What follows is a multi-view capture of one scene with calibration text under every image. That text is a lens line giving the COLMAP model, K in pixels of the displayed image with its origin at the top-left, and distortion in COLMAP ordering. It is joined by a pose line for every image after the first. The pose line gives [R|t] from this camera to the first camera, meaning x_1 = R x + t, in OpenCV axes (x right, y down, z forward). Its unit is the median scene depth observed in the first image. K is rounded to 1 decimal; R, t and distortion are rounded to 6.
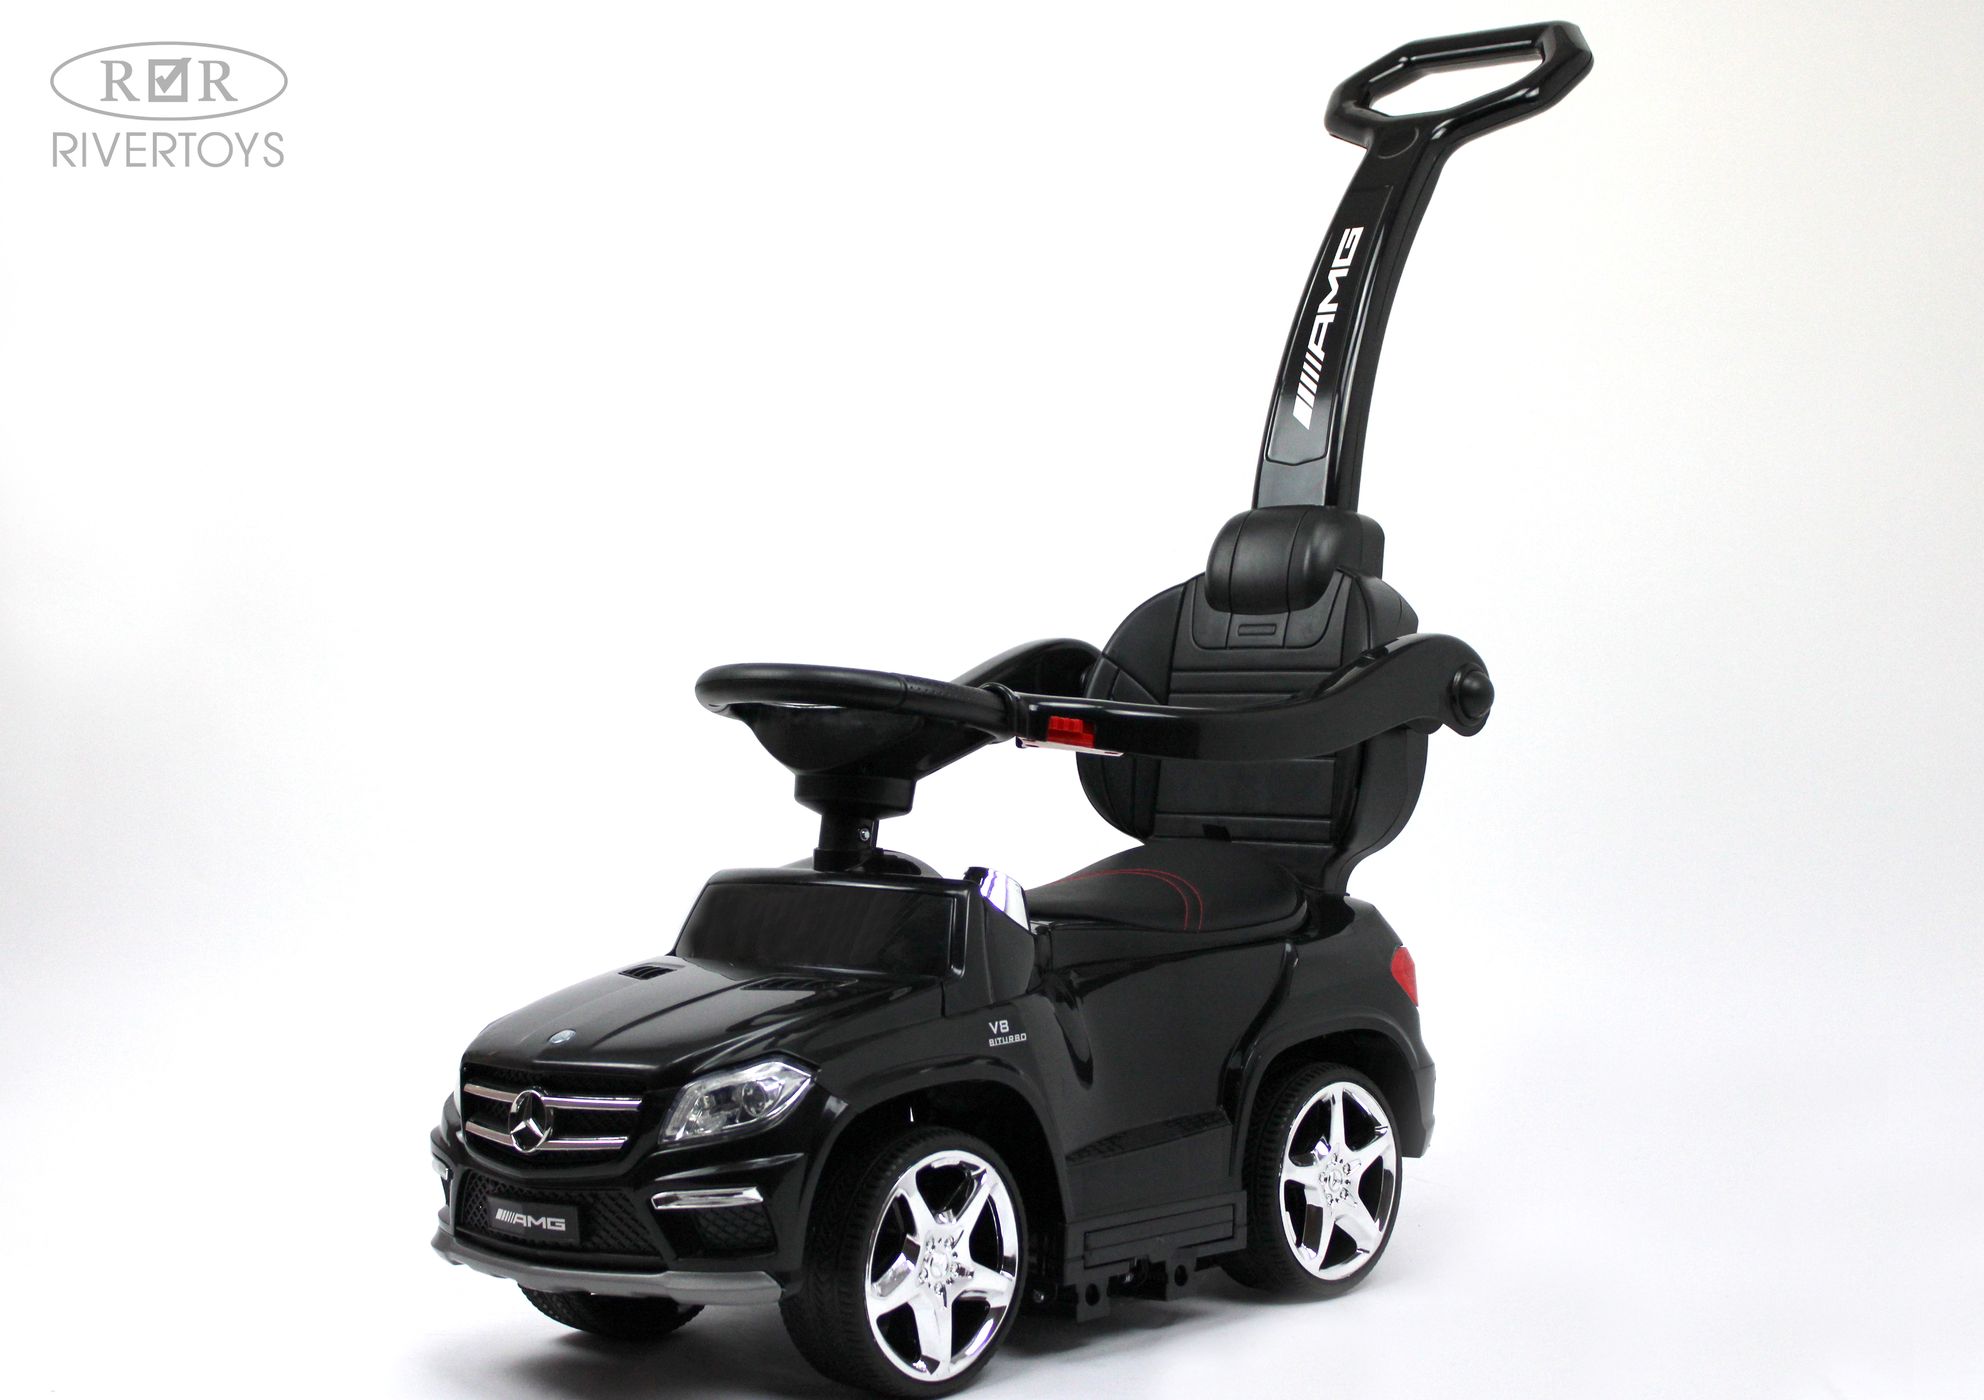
lens RADIAL K [[3023.9, 0, 993.1], [0, 3023.9, 717.3], [0, 0, 1]] dist [-0.024457, 0.000000]
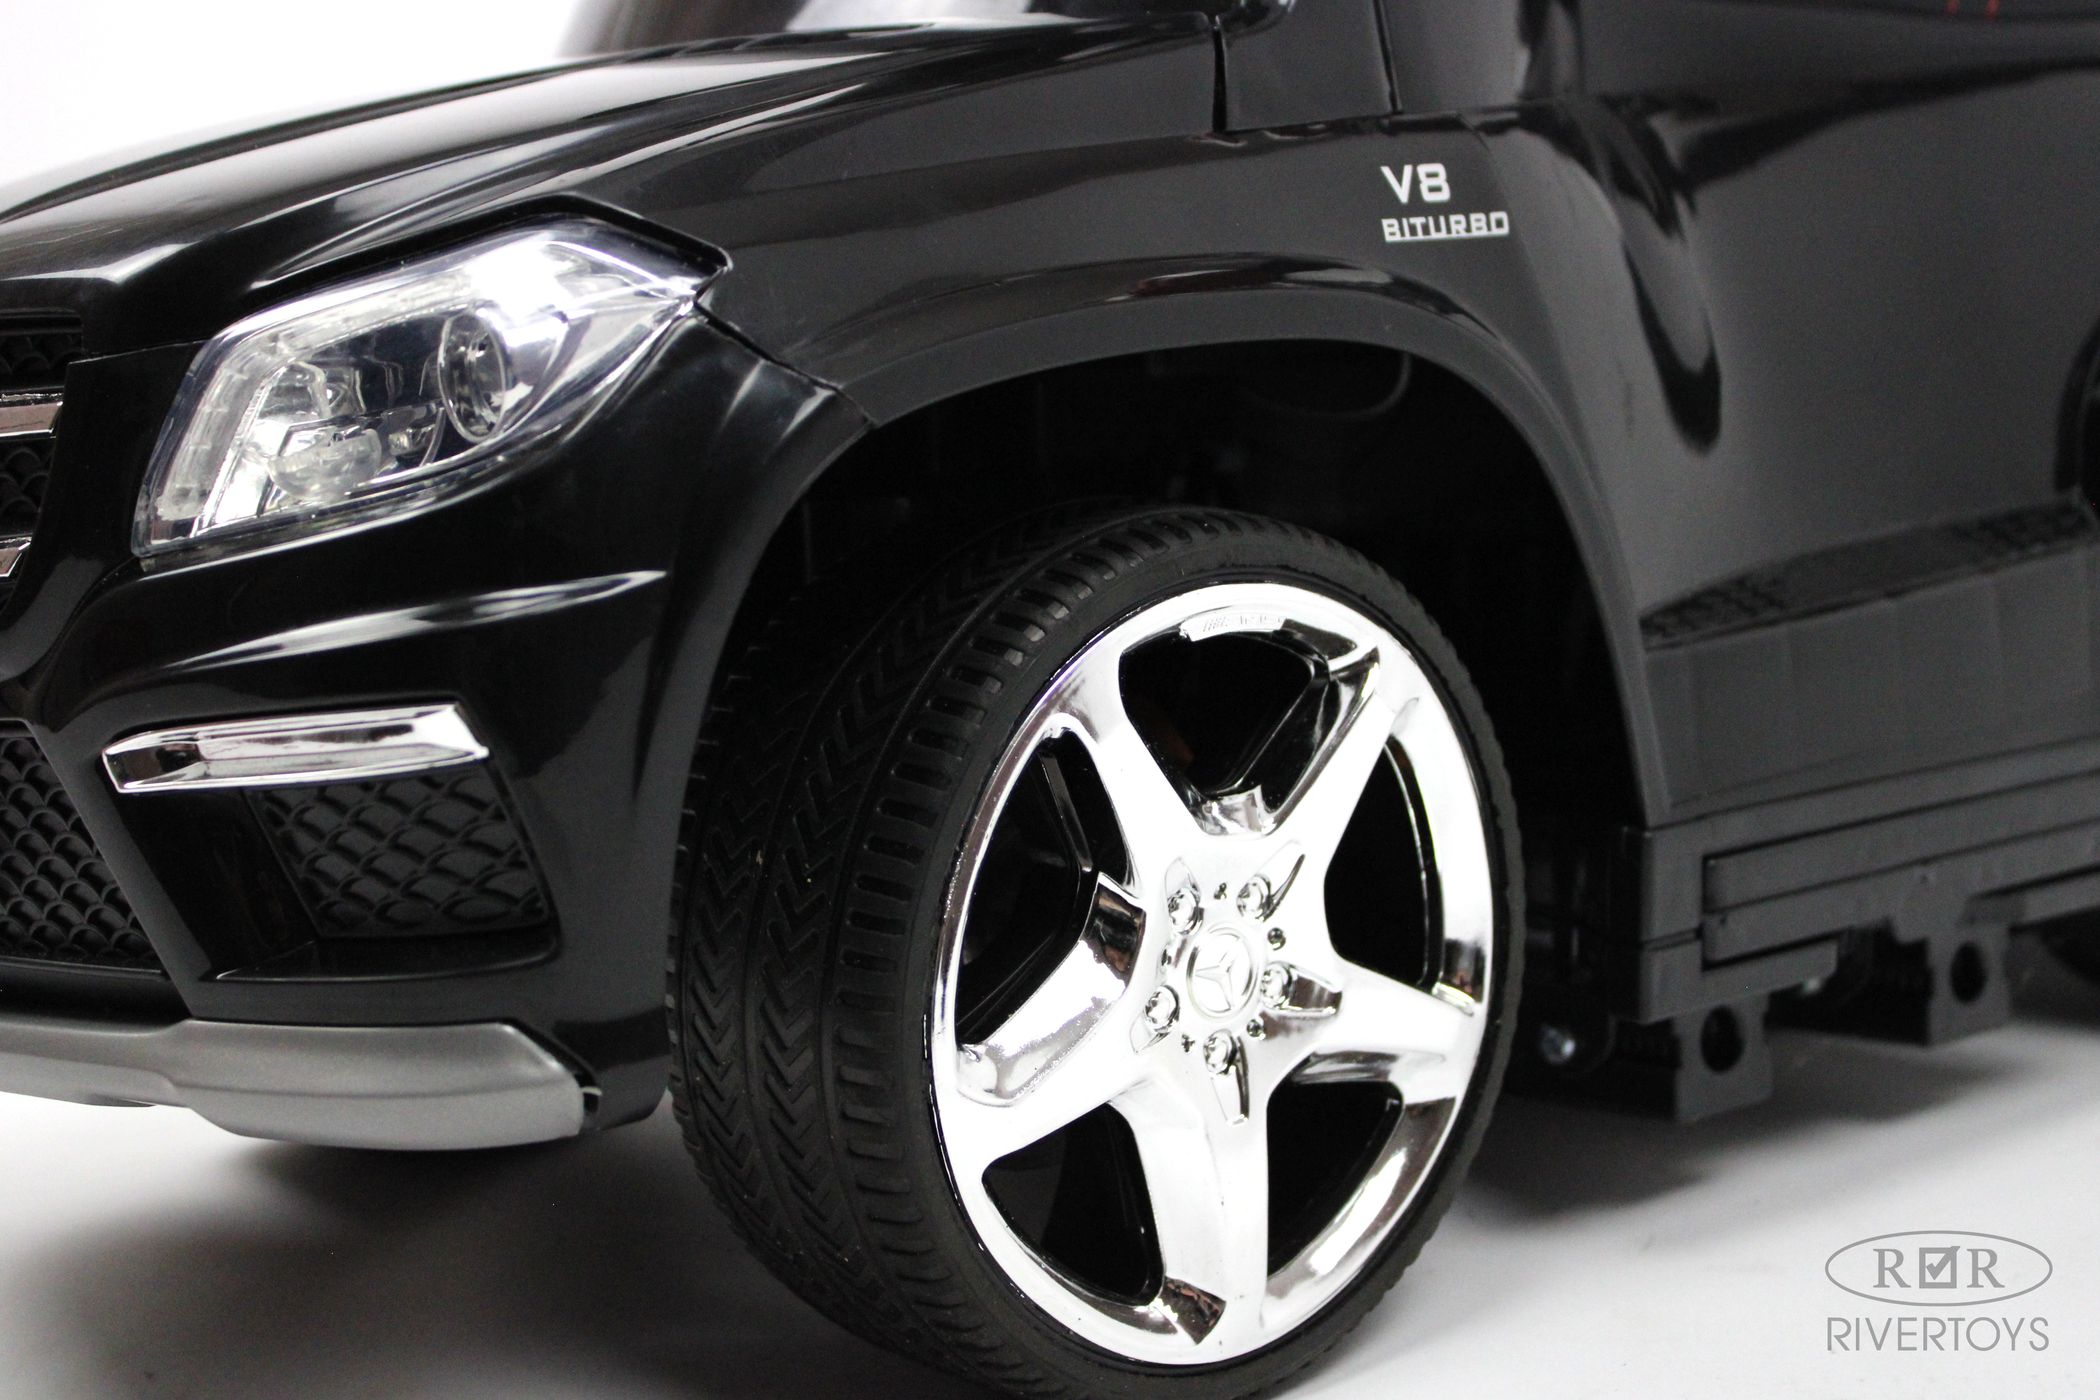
lens RADIAL K [[3166.0, 0, 1065.4], [0, 3166.0, 708.3], [0, 0, 1]] dist [-0.052462, 0.000000]
pose [[0.991486, -0.015607, -0.129273, 0.007100], [0.031919, 0.991632, 0.125091, 0.112984], [0.126239, -0.128152, 0.983687, 0.676258]]
